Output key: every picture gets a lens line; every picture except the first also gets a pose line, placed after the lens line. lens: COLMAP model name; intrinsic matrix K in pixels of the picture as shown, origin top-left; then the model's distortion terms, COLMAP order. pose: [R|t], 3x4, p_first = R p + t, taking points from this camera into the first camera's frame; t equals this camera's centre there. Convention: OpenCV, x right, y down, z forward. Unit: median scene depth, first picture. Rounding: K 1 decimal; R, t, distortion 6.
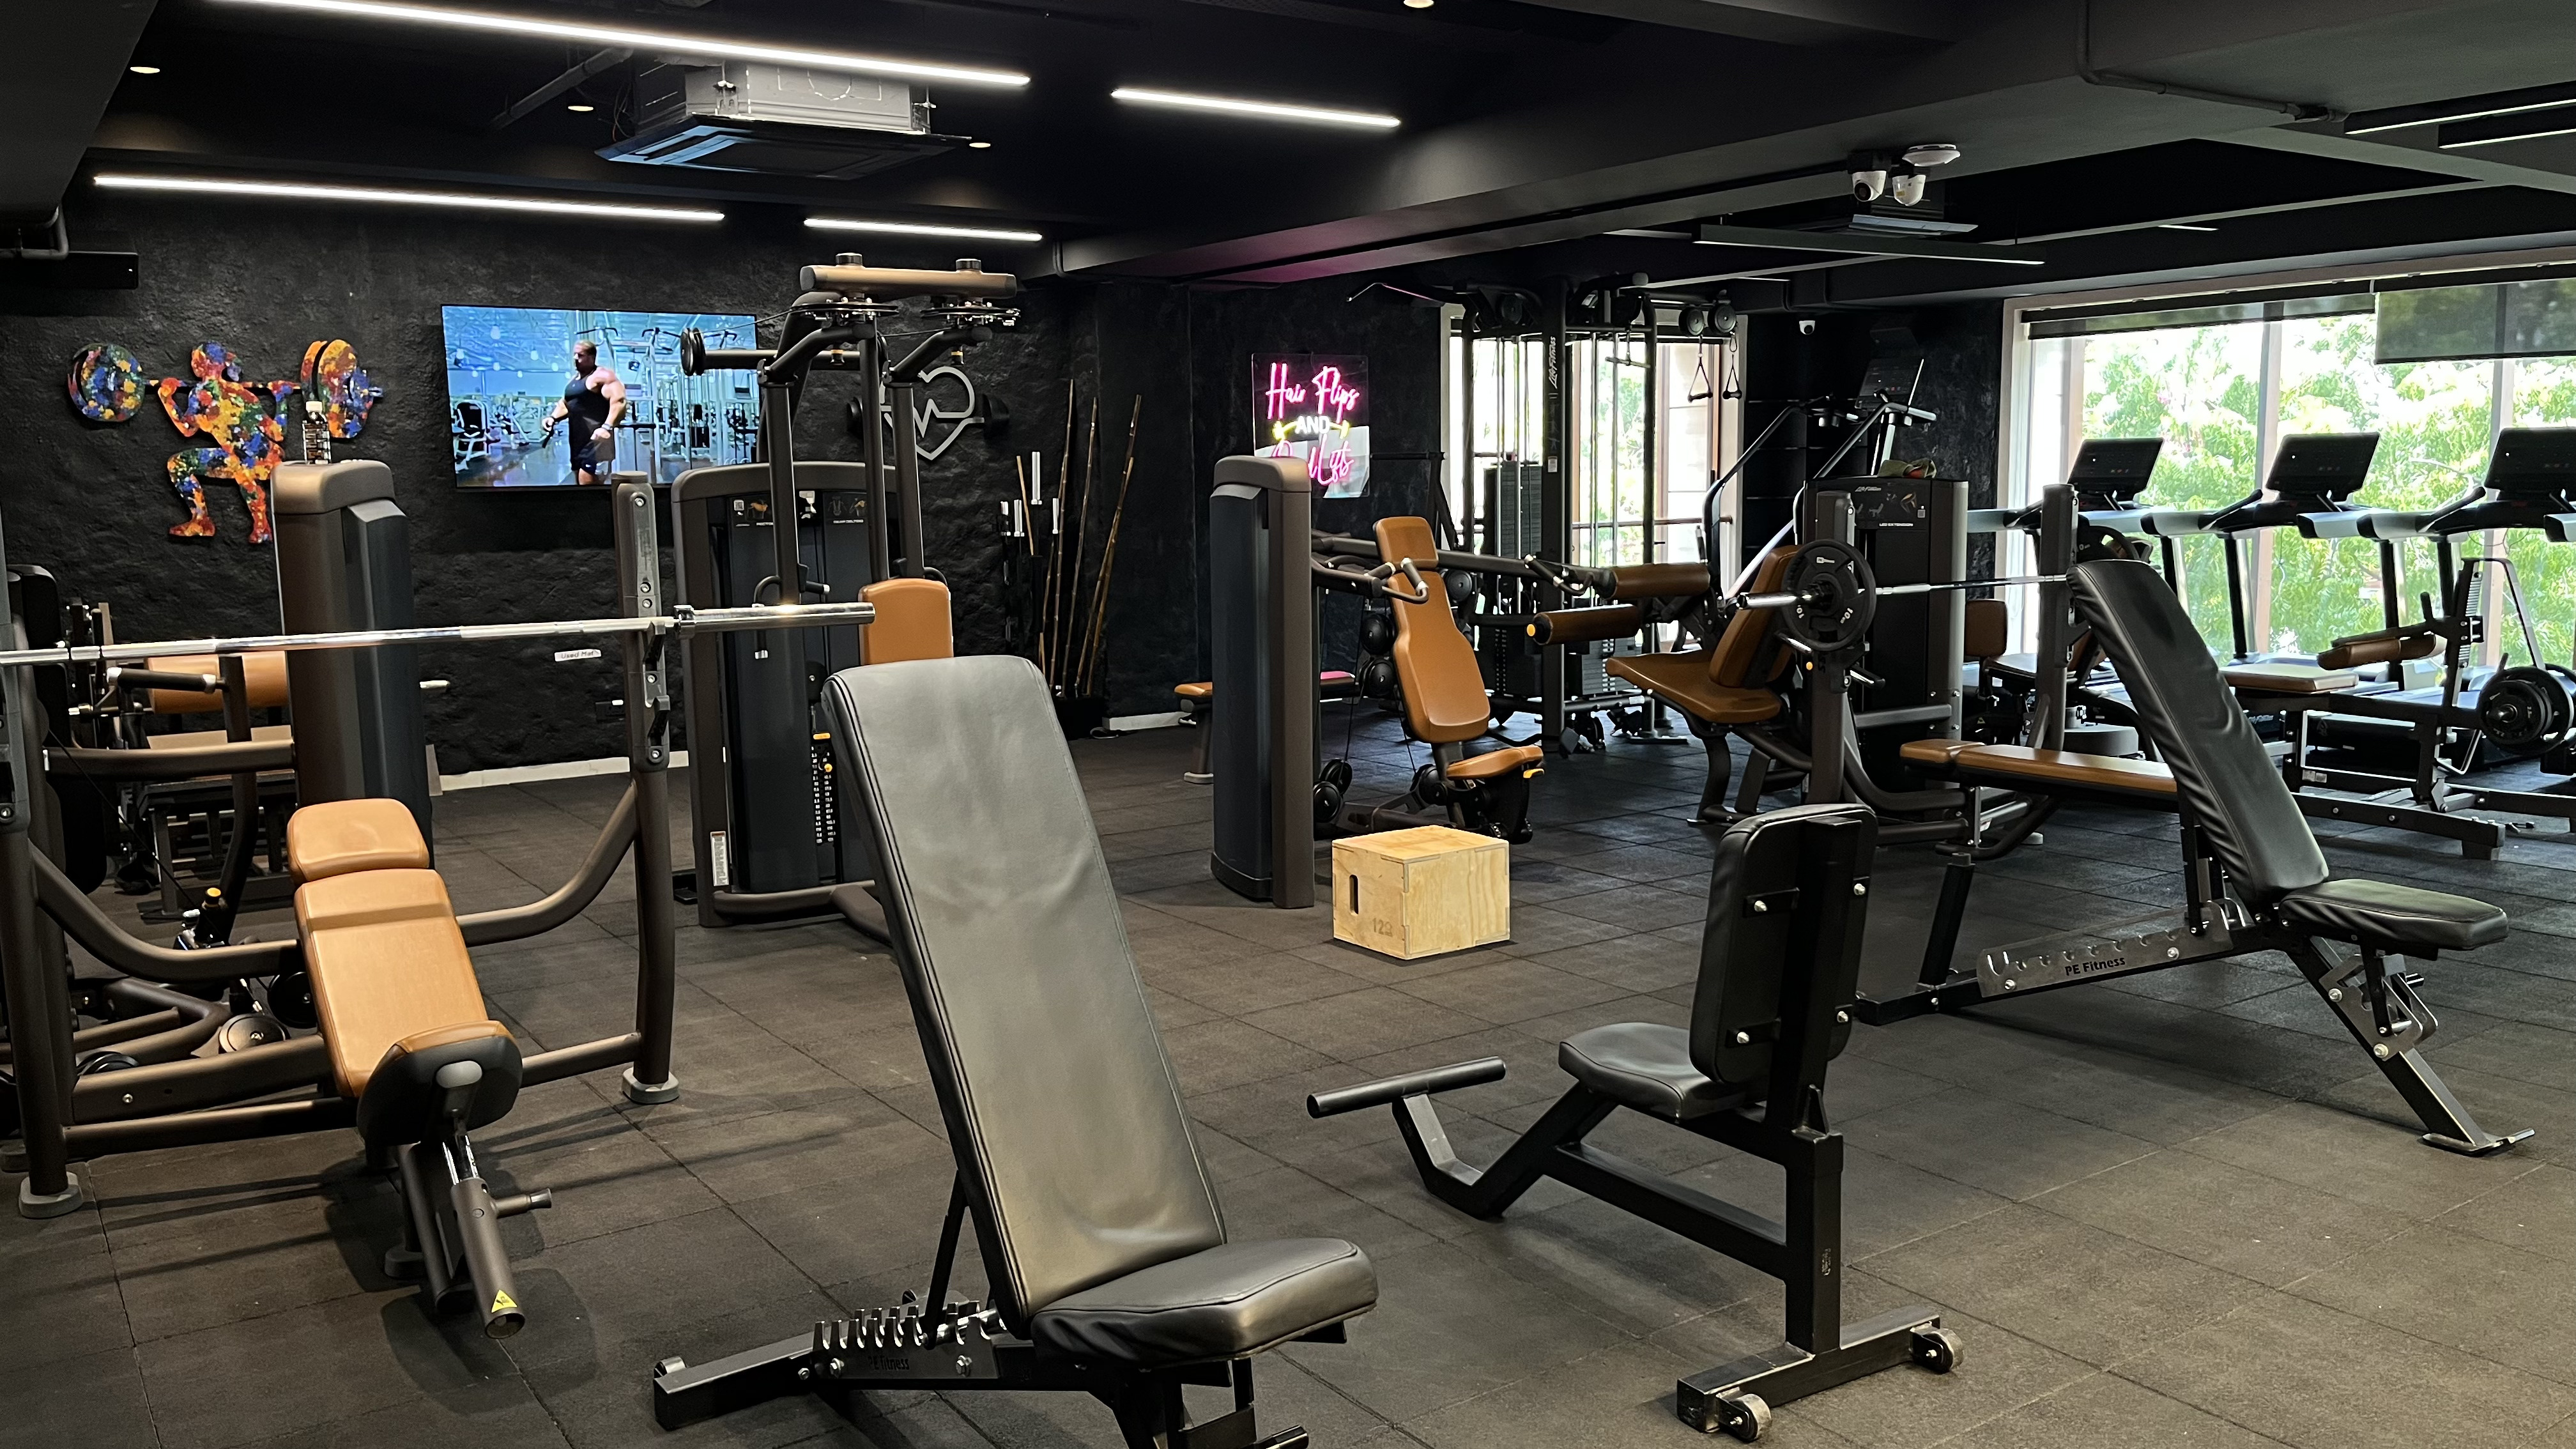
lens RADIAL K [[1946.9, 0, 1302.6], [0, 1946.9, 730.5], [0, 0, 1]] dist [0.060902, -0.078593]
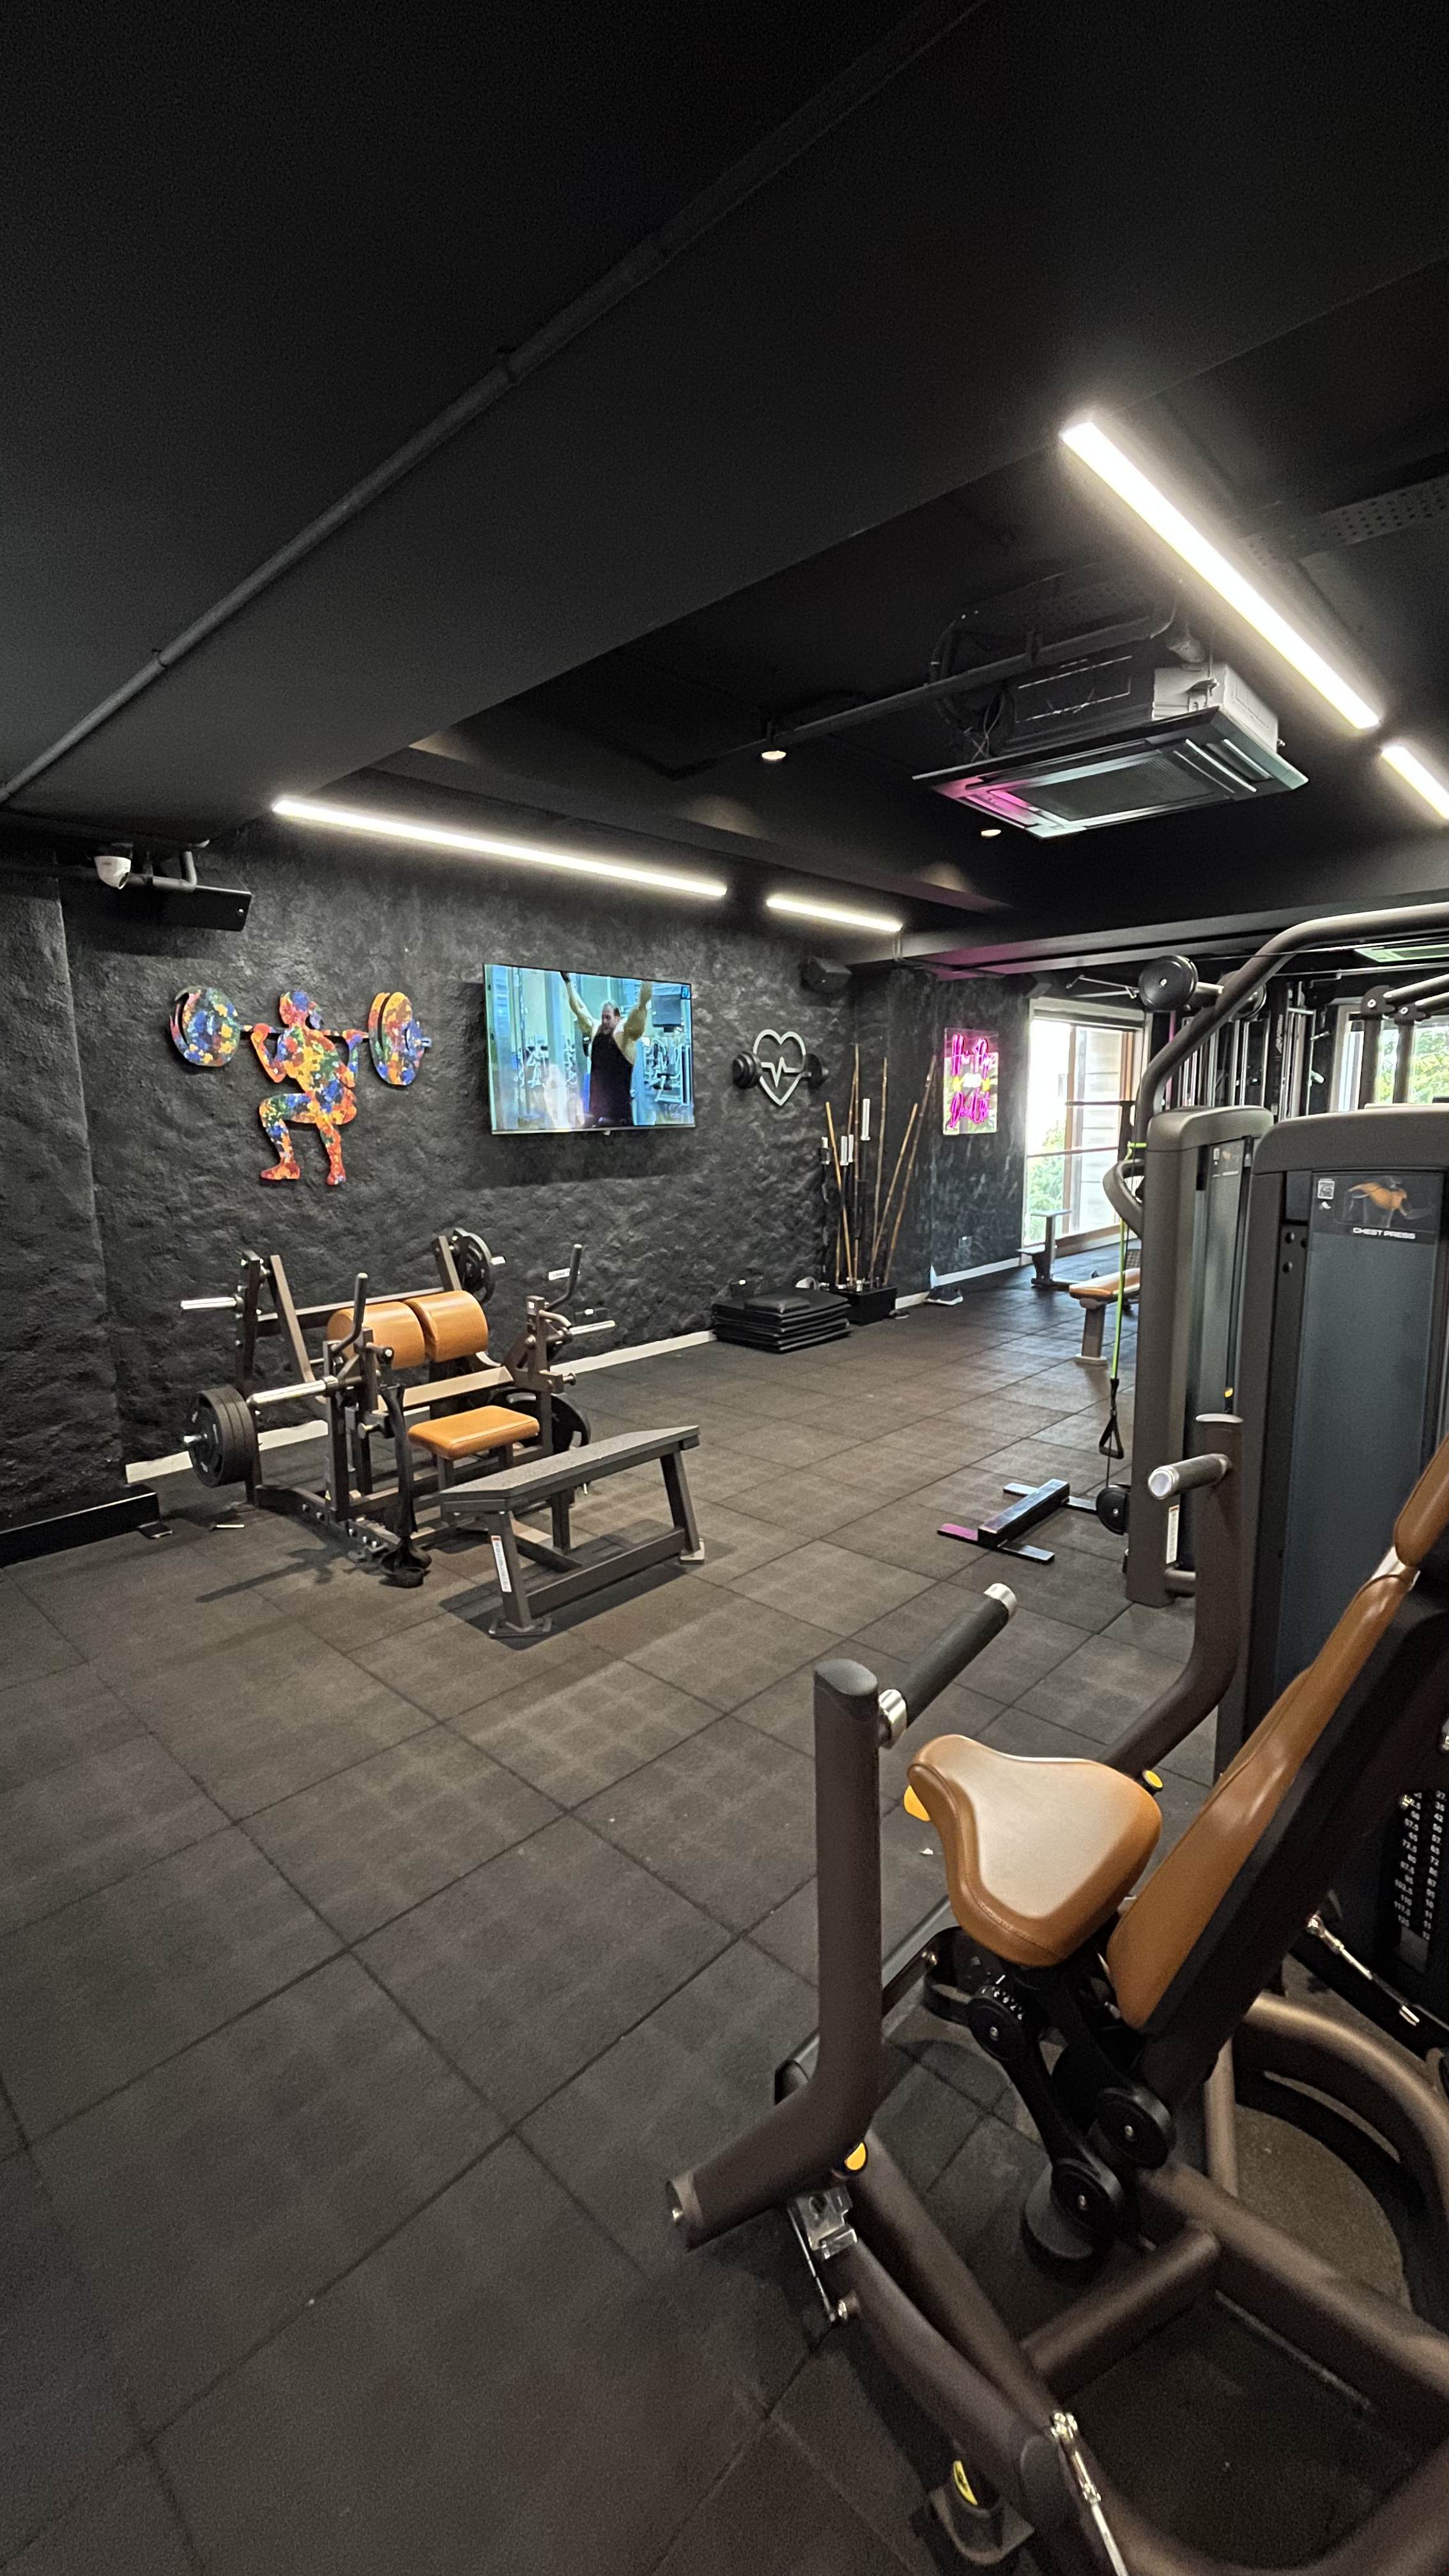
lens RADIAL K [[1048.0, 0, 723.9], [0, 1048.0, 1288.2], [0, 0, 1]] dist [-0.003276, -0.000631]
pose [[0.979198, -0.031752, 0.200408, -0.540233], [0.024949, 0.999027, 0.036379, -0.067114], [-0.201368, -0.030622, 0.979037, 0.498856]]
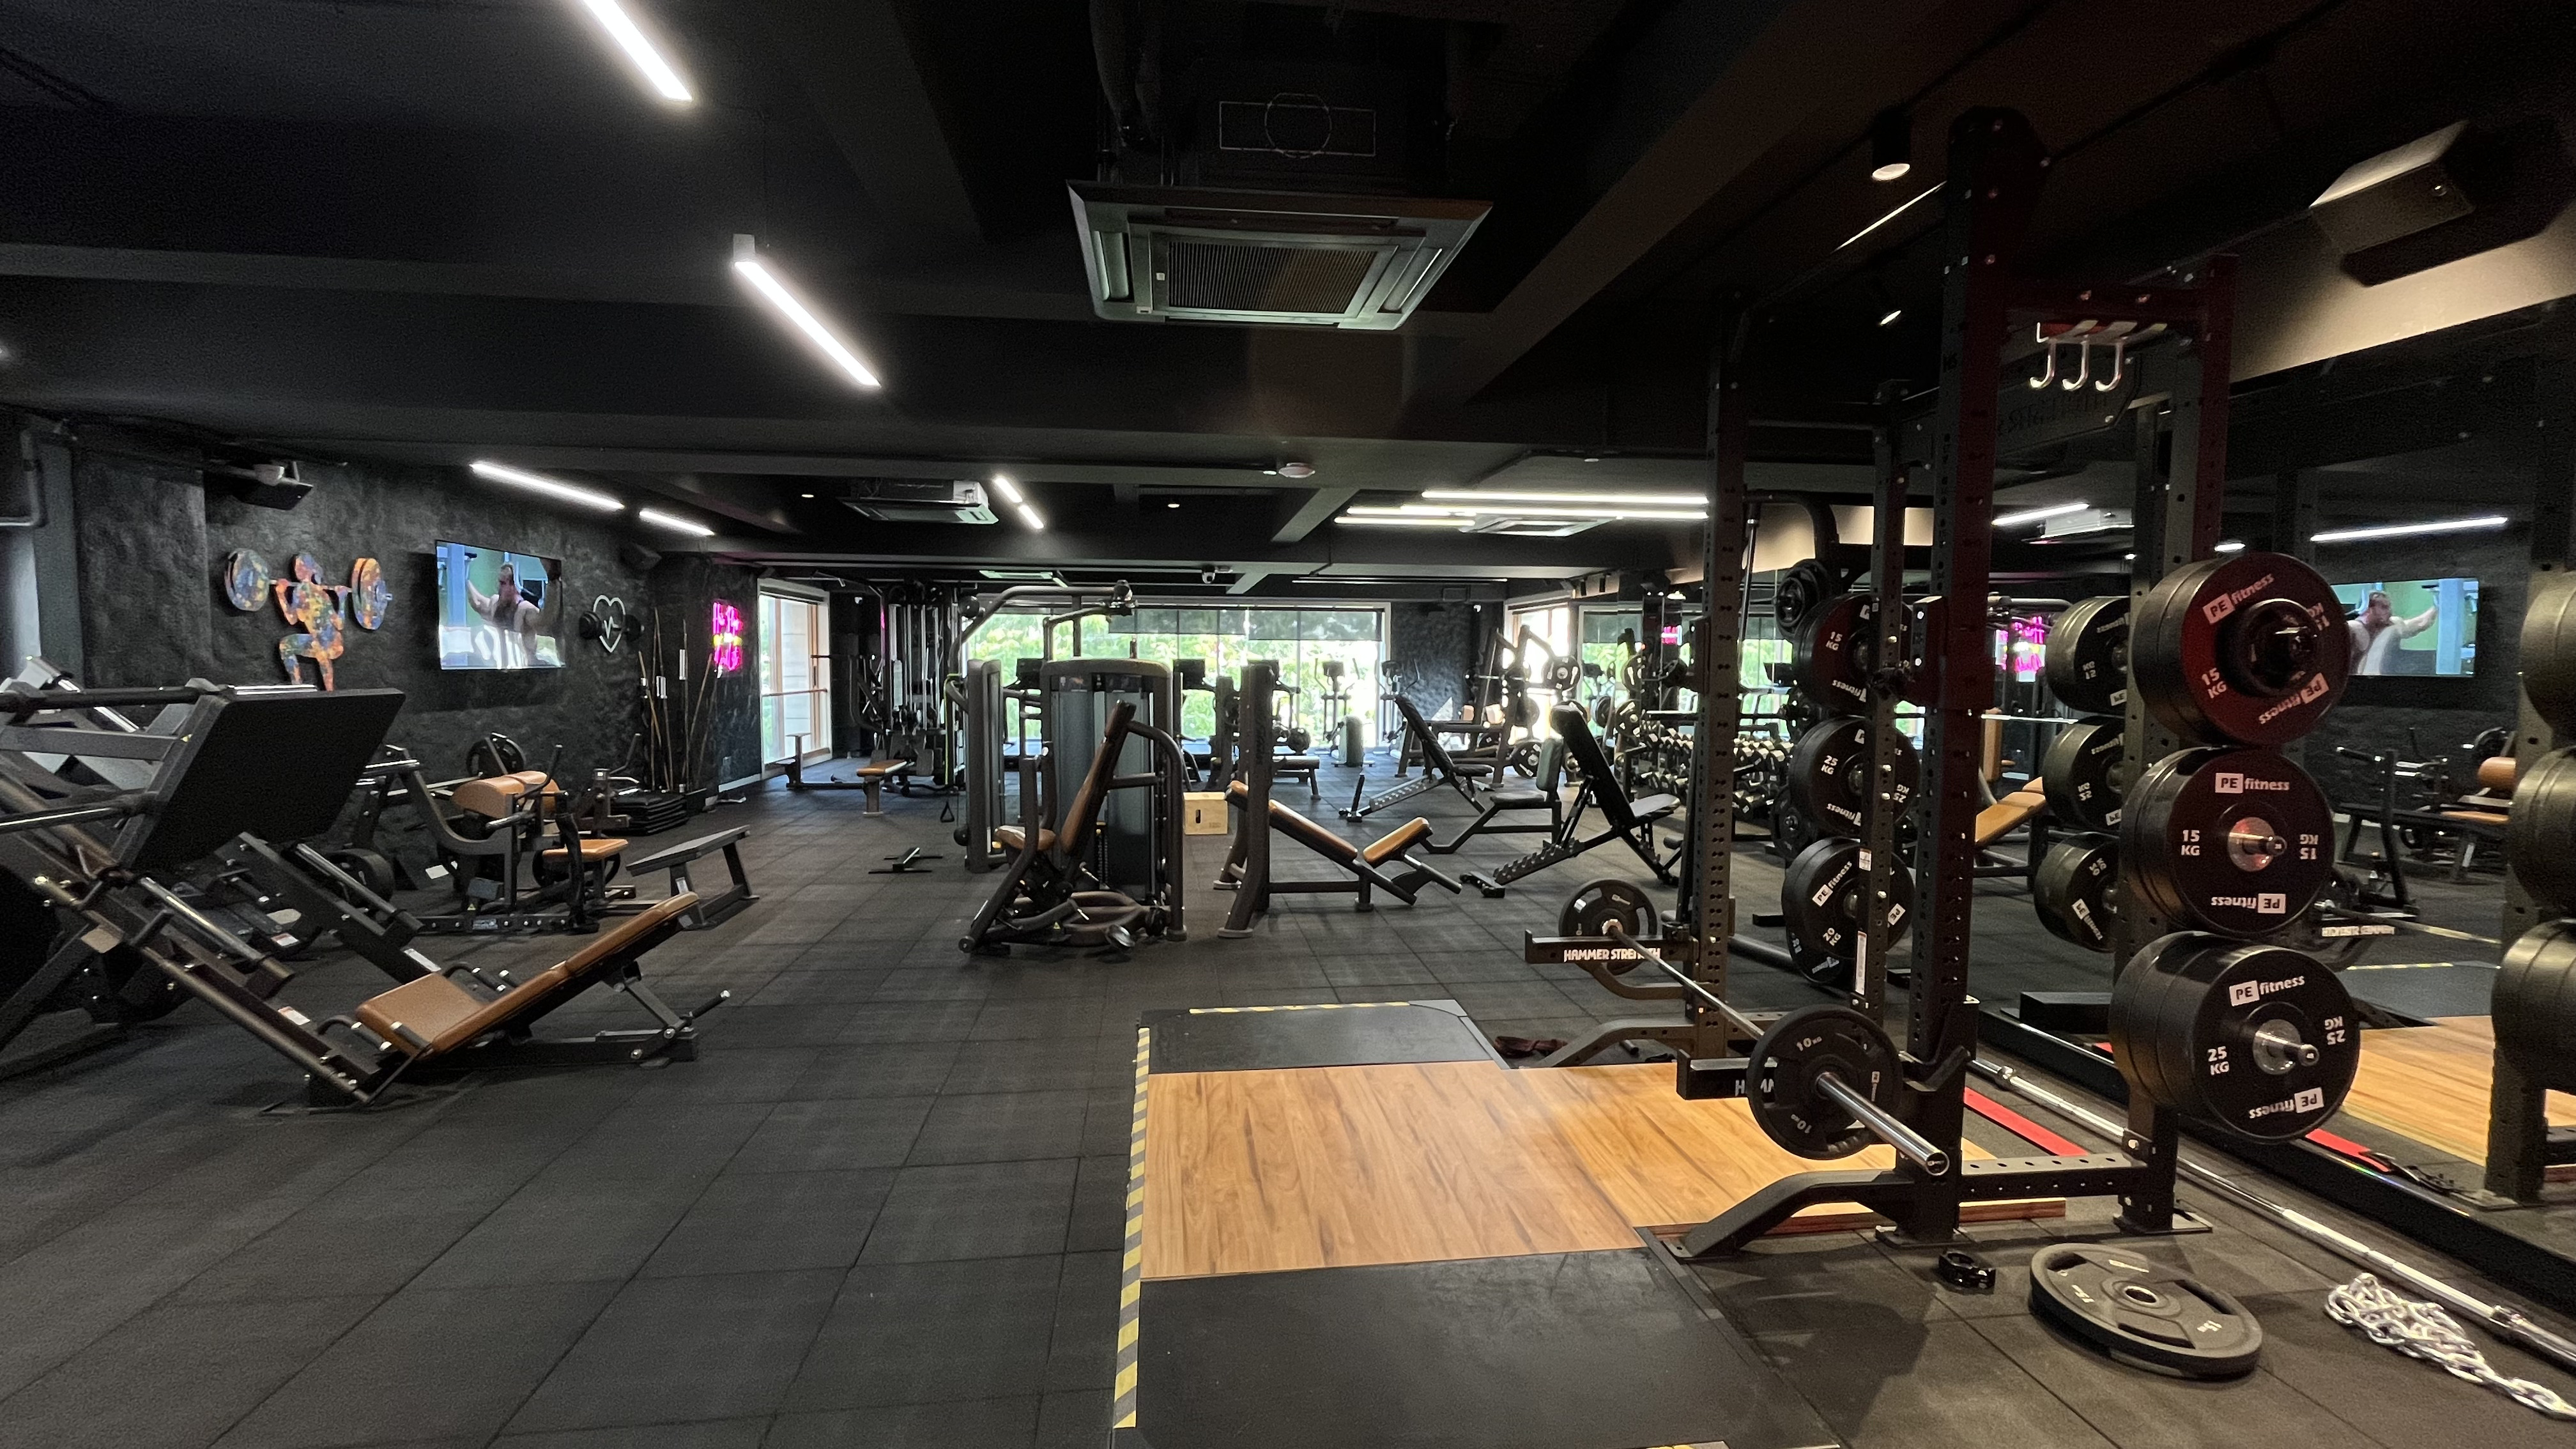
lens RADIAL K [[1048.0, 0, 1280.2], [0, 1048.0, 725.4], [0, 0, 1]] dist [-0.003276, -0.000631]
pose [[0.472838, -0.033200, 0.880524, -1.034413], [0.102621, 0.994565, -0.017606, -0.006803], [-0.875153, 0.098685, 0.473675, 0.142334]]
